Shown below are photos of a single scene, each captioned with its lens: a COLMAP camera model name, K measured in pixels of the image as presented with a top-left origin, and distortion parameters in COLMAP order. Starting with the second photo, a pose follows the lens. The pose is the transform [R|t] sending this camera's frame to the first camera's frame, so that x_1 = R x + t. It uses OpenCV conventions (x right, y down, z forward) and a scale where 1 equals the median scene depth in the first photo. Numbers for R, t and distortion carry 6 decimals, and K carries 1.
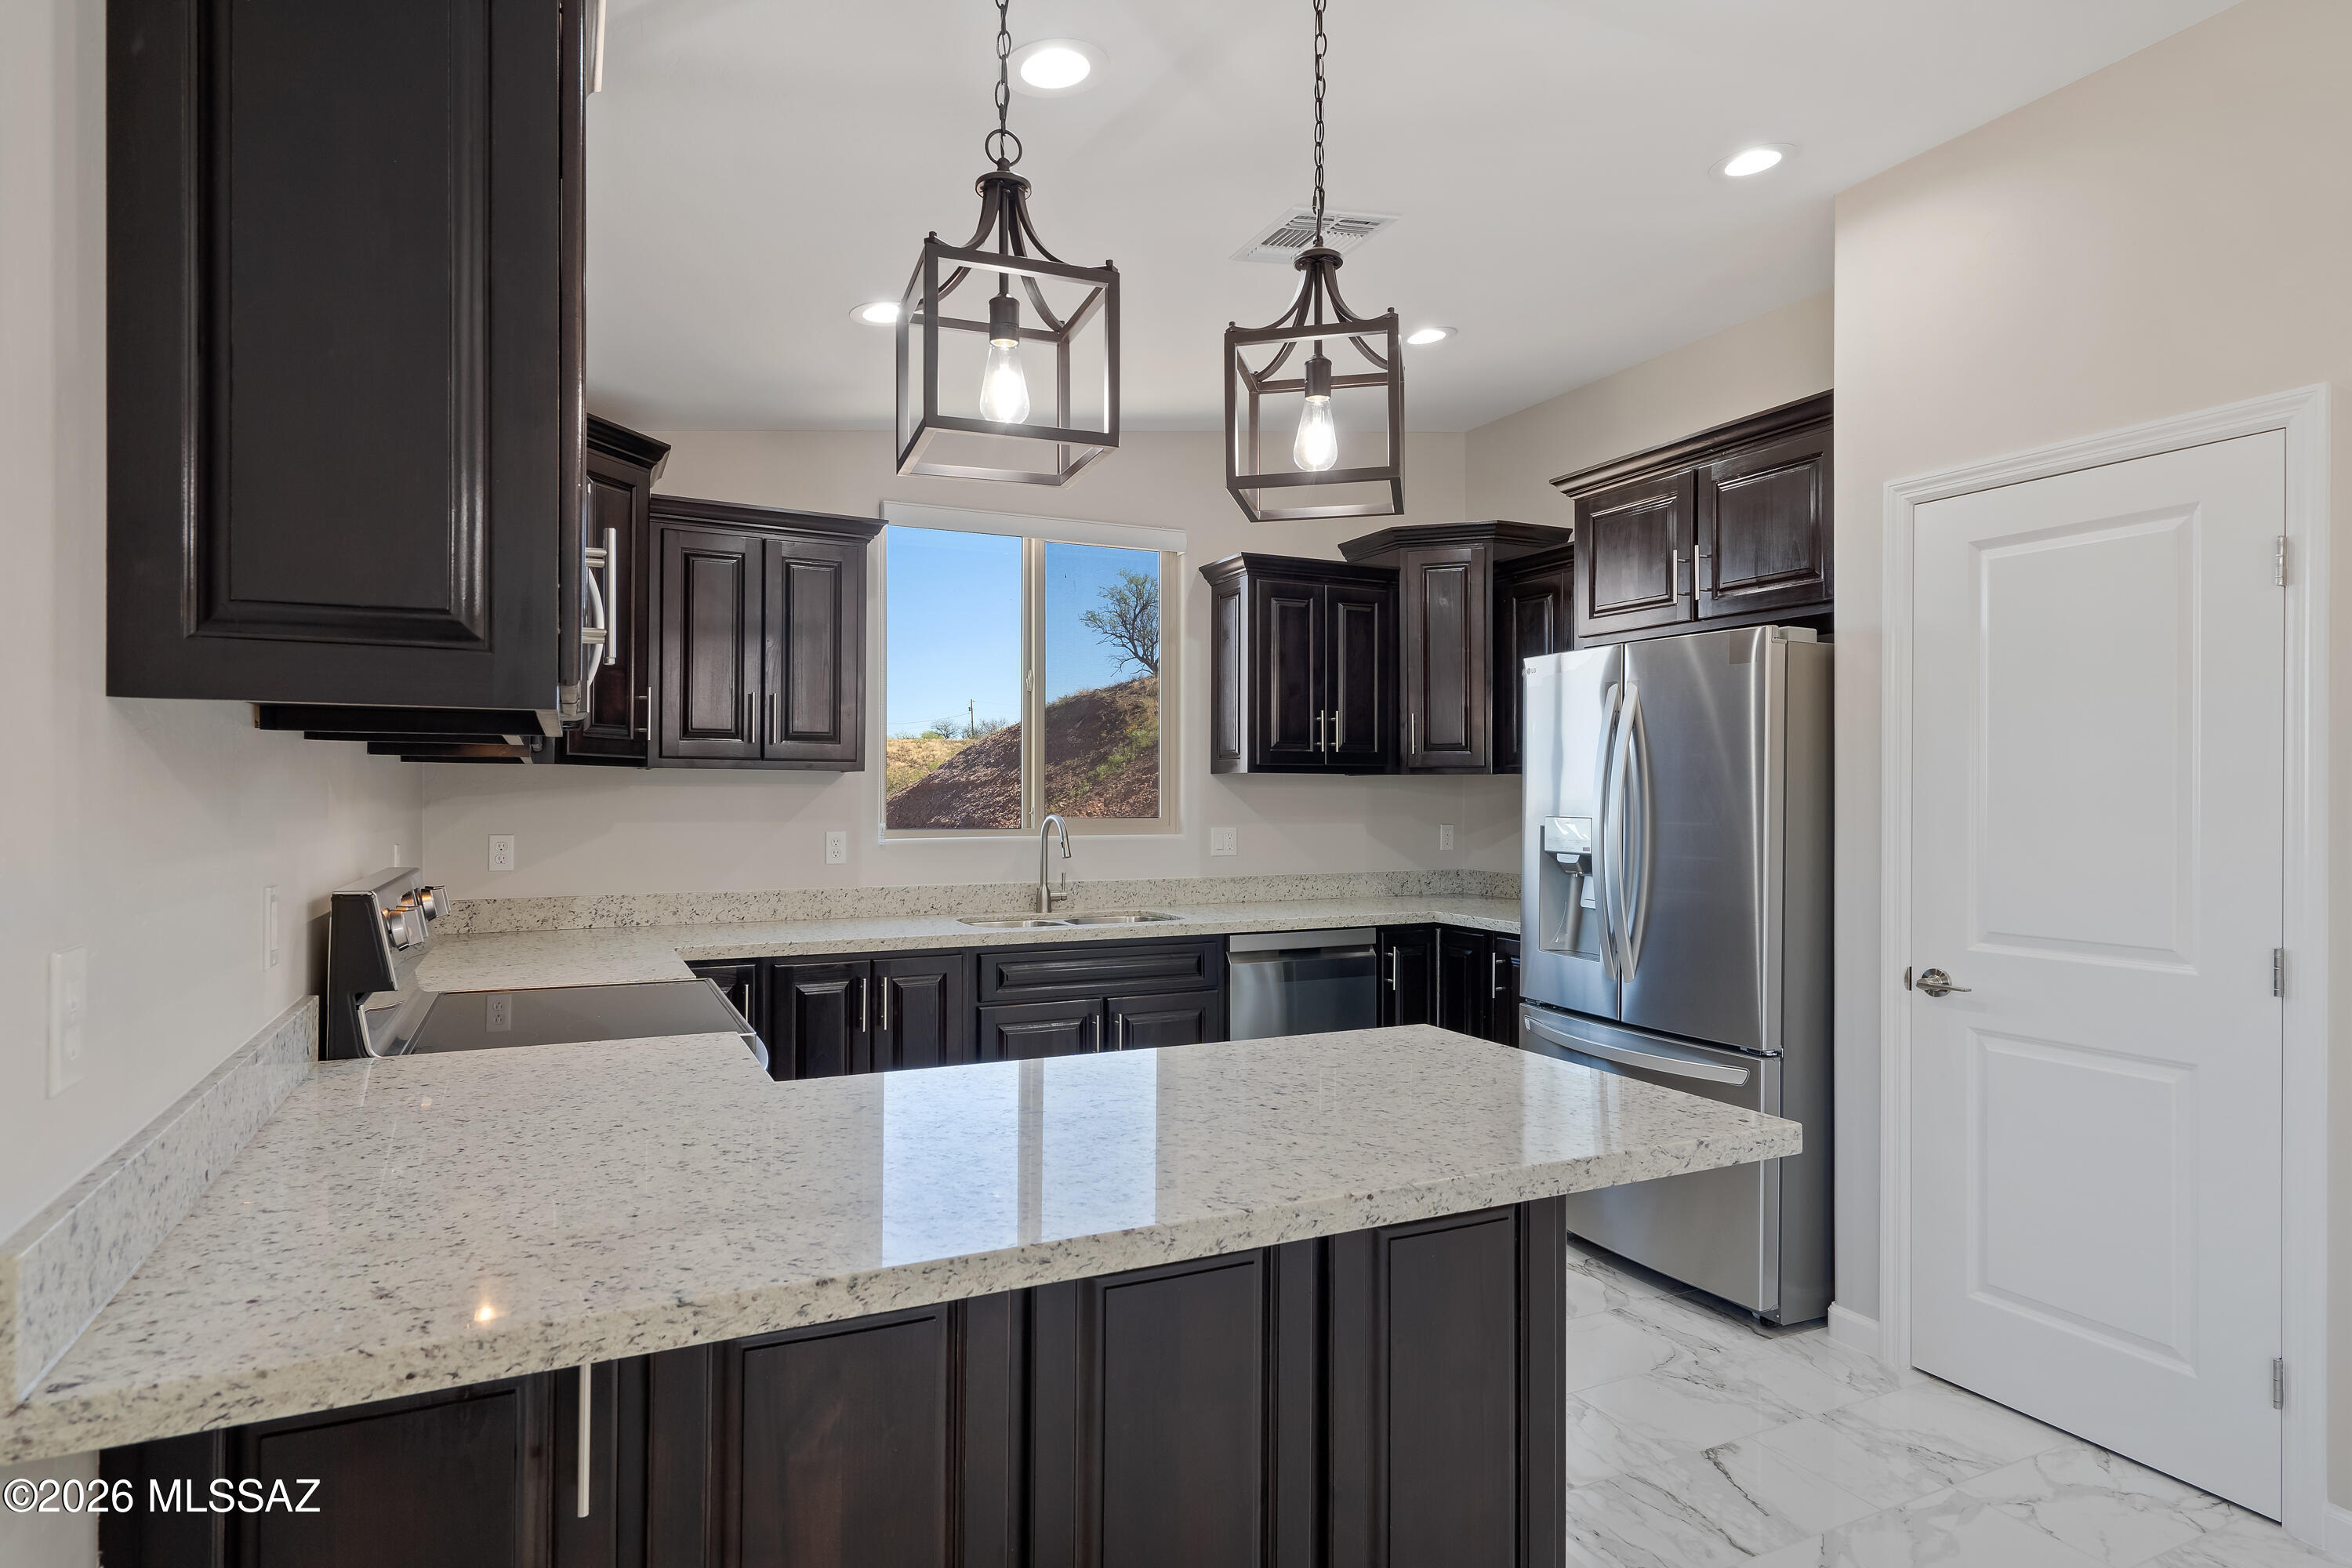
lens RADIAL K [[1261.2, 0, 1171.3], [0, 1261.2, 791.0], [0, 0, 1]] dist [0.003639, 0.001537]
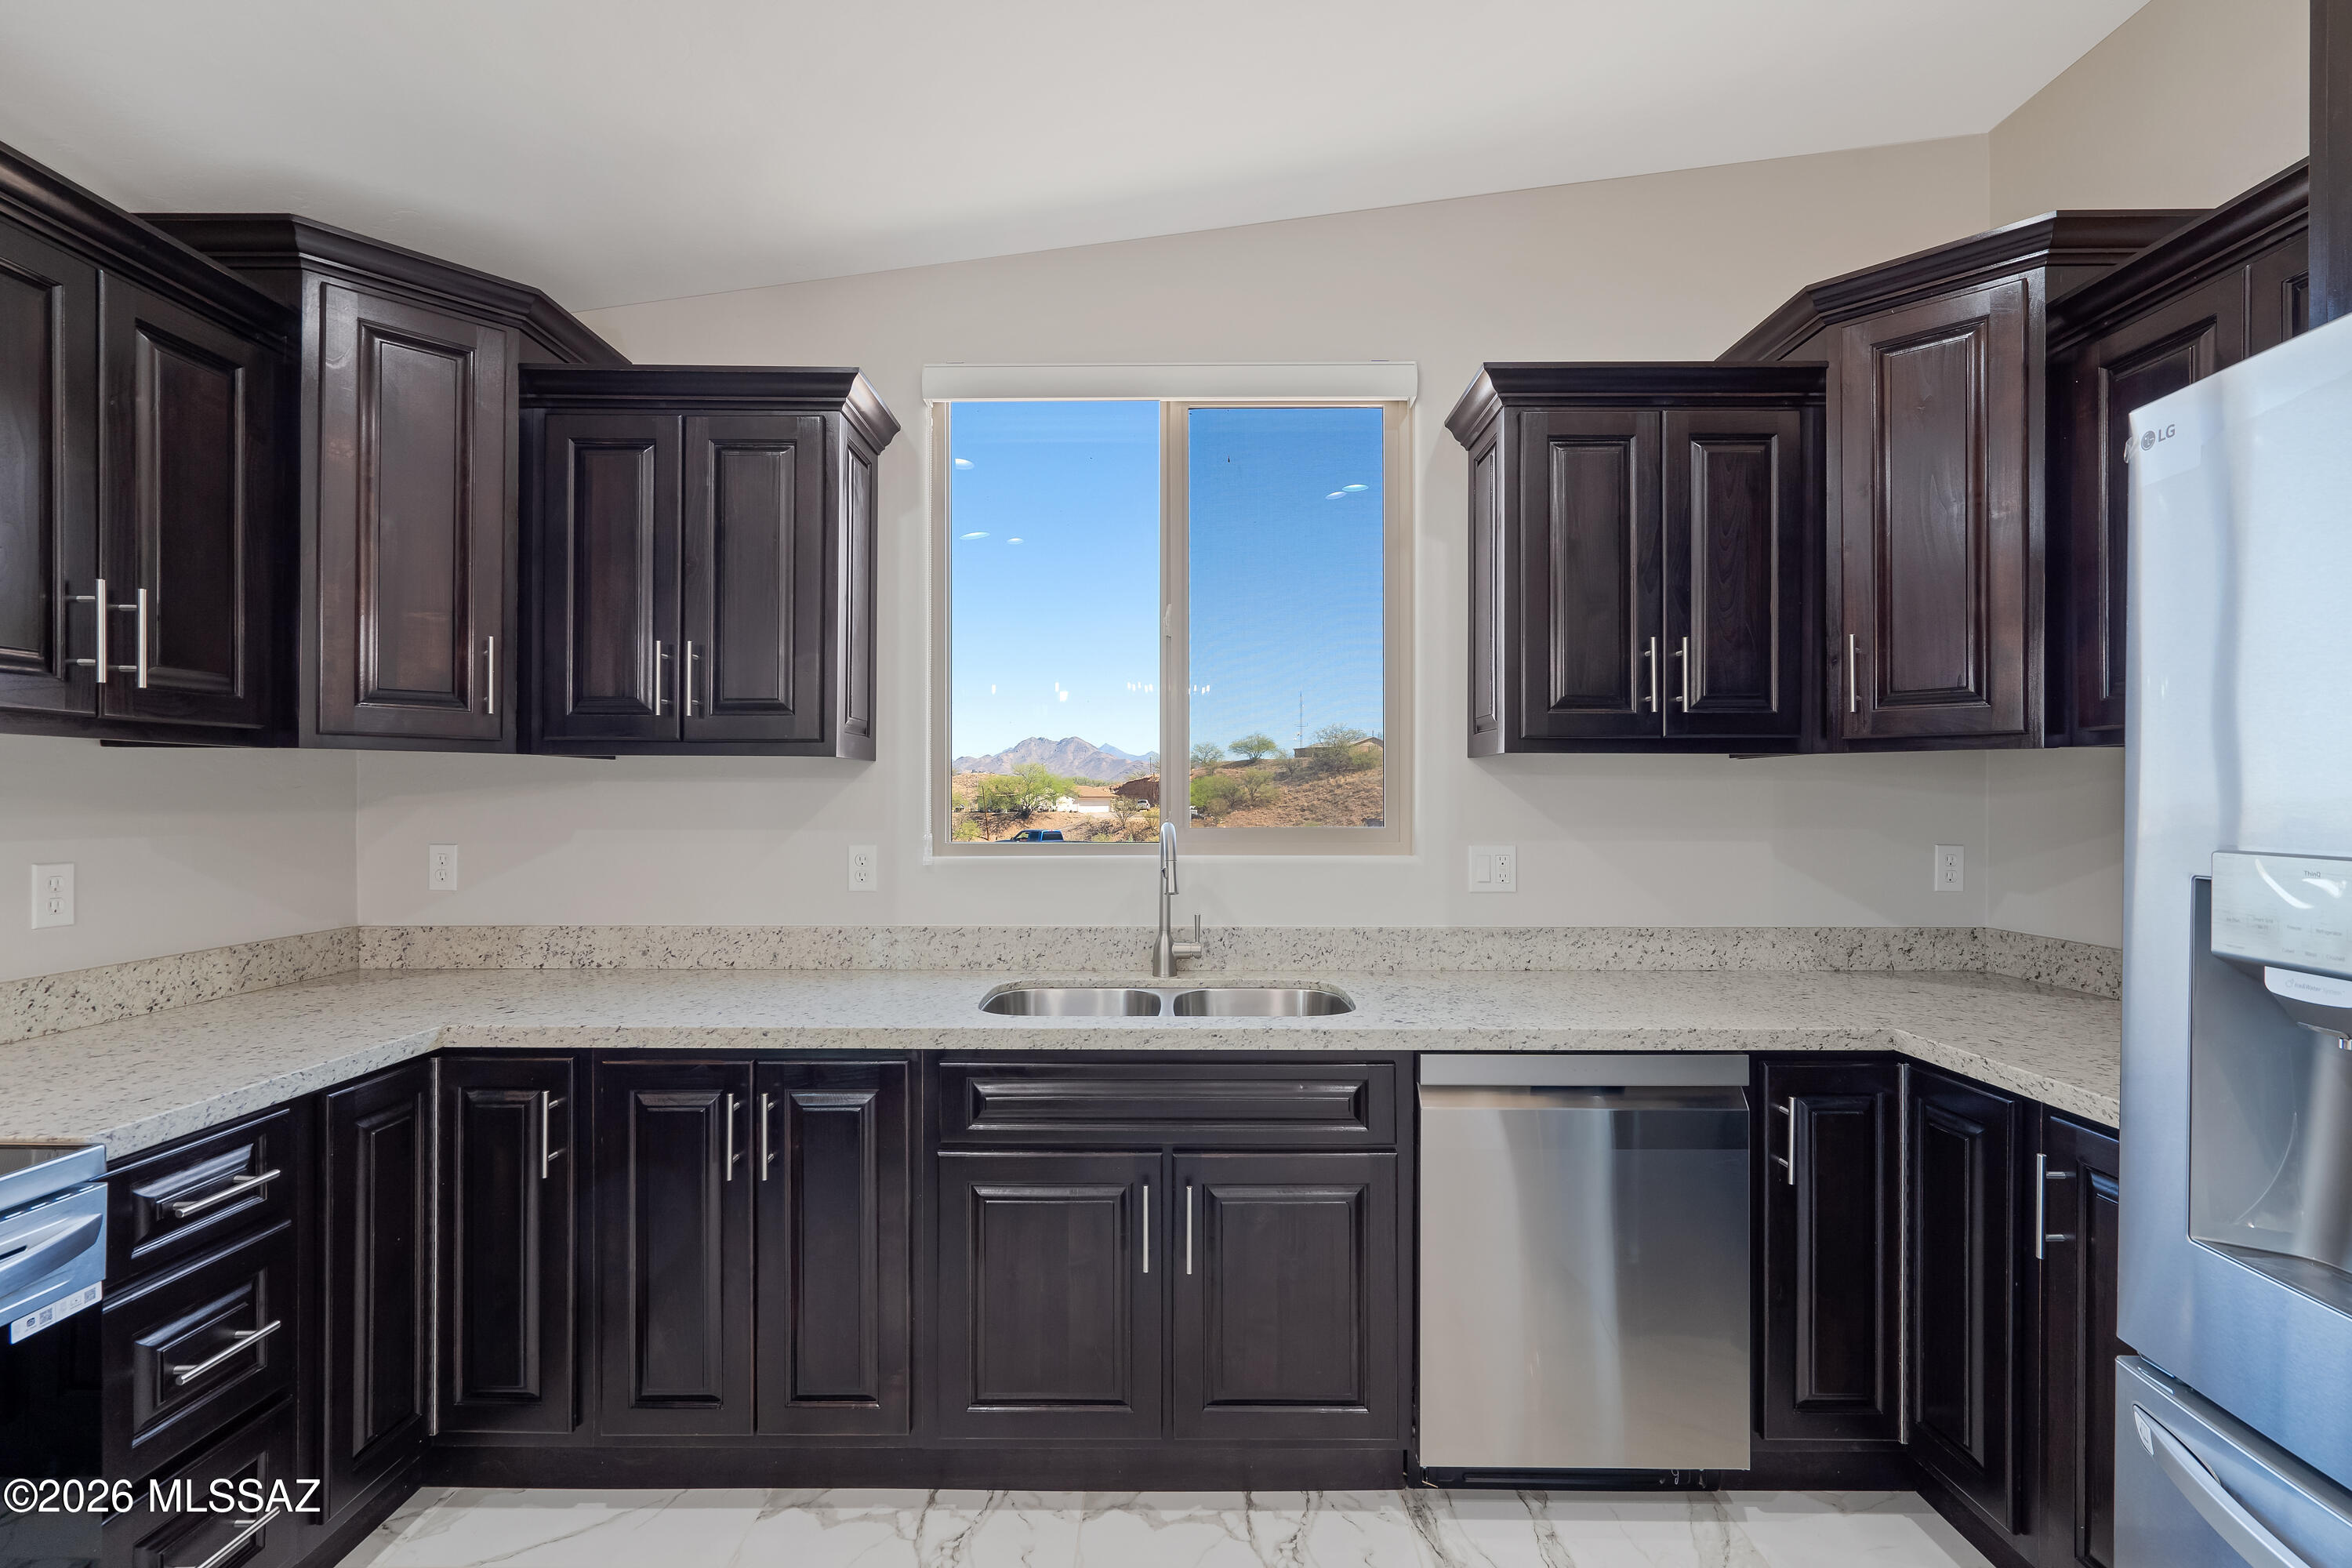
lens RADIAL K [[1066.2, 0, 1169.9], [0, 1066.2, 795.0], [0, 0, 1]] dist [-0.002114, 0.000002]
pose [[0.895827, -0.001901, -0.444400, 0.147926], [0.002893, 0.999995, 0.001554, 0.003626], [0.444394, -0.002678, 0.895827, 0.531069]]
